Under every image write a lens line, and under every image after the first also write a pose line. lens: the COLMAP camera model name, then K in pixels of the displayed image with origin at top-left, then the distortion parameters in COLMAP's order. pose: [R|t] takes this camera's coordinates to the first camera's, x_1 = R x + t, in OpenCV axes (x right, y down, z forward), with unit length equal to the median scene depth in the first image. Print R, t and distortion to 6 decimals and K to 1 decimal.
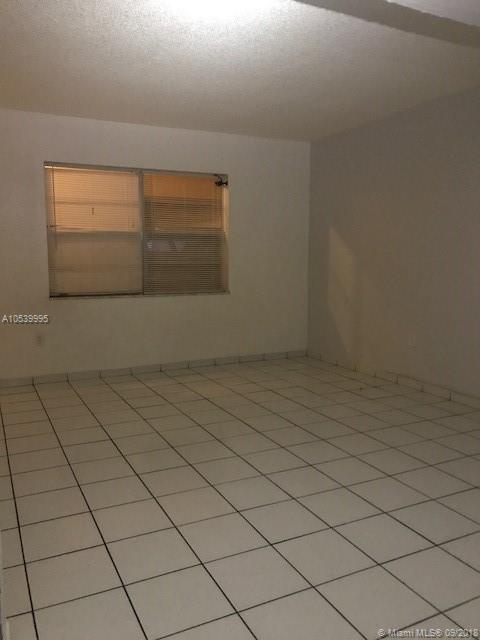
lens RADIAL K [[542.0, 0, 240.0], [0, 542.0, 320.0], [0, 0, 1]] dist [0.050448, -0.049878]
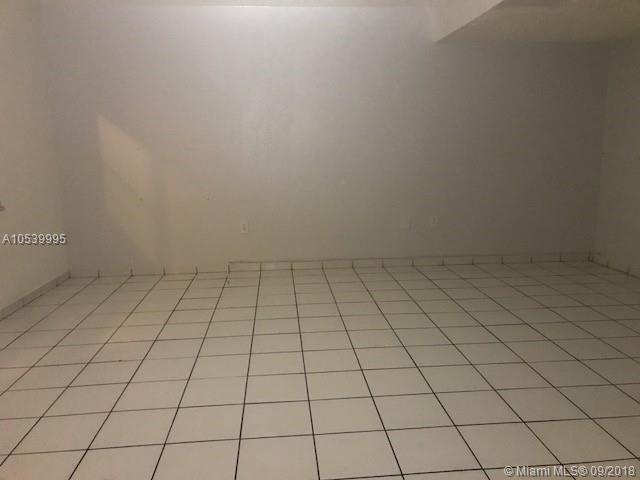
lens RADIAL K [[542.0, 0, 320.0], [0, 542.0, 240.0], [0, 0, 1]] dist [0.050448, -0.049878]
pose [[0.930911, 0.047926, -0.362089, 0.069810], [-0.030796, 0.998123, 0.052937, 0.018088], [0.363947, -0.038129, 0.930639, -0.143428]]
